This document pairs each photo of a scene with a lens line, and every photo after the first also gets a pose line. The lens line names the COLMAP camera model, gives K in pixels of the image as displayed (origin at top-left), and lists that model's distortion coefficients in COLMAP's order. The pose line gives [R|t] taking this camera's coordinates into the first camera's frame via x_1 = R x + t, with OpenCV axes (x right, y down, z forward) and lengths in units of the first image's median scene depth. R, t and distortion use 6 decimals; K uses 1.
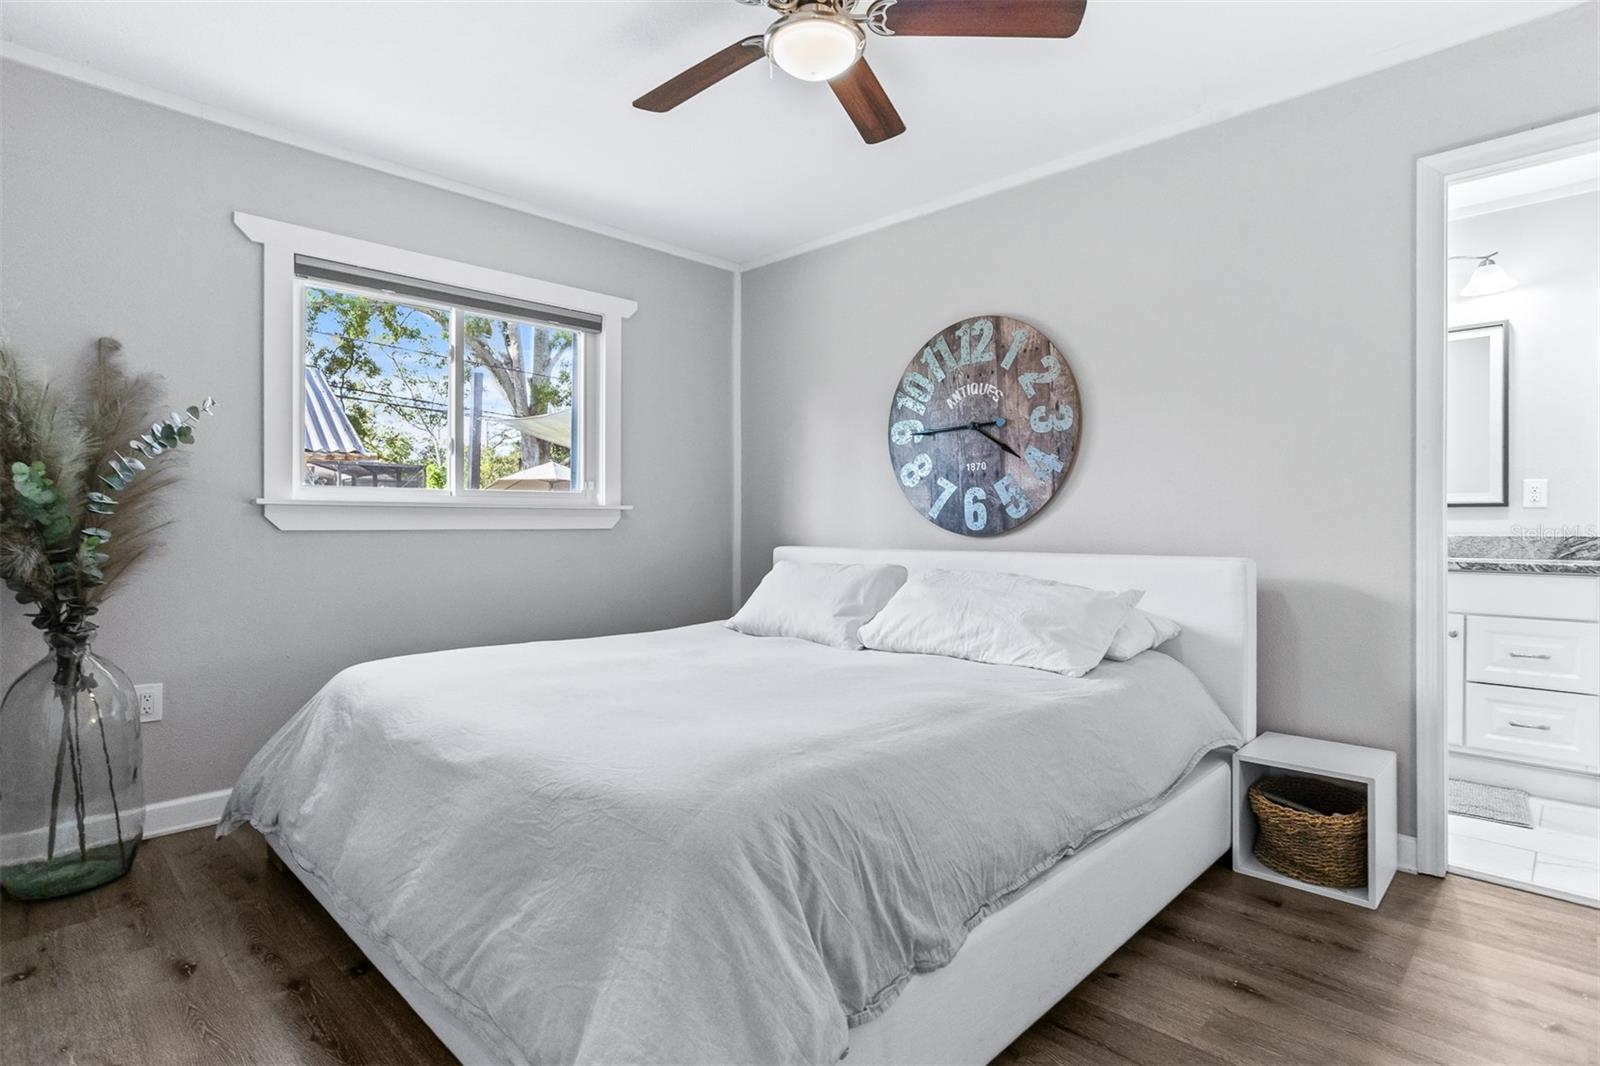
lens RADIAL K [[789.9, 0, 806.6], [0, 789.9, 526.8], [0, 0, 1]] dist [-0.022990, 0.019629]
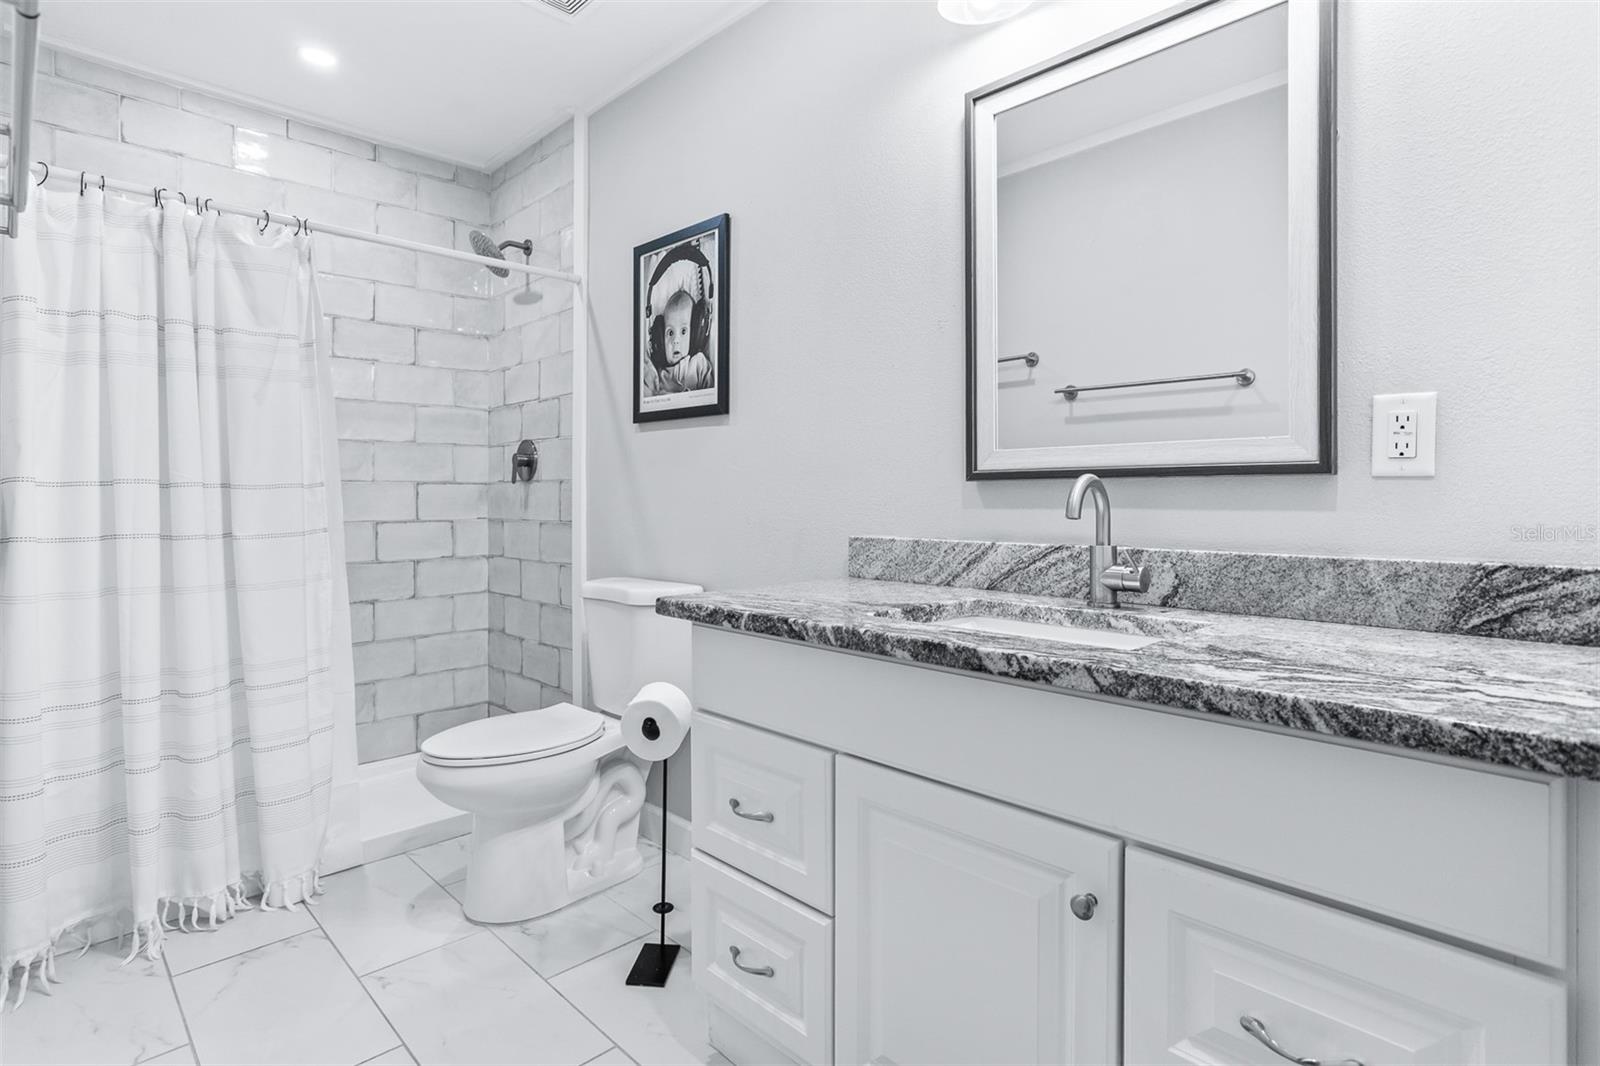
lens RADIAL K [[789.9, 0, 806.6], [0, 789.9, 526.8], [0, 0, 1]] dist [-0.022990, 0.019629]
pose [[0.999991, 0.001309, -0.003967, 0.687659], [-0.001220, 0.999748, 0.022400, -0.010054], [0.003995, -0.022395, 0.999741, 0.677028]]
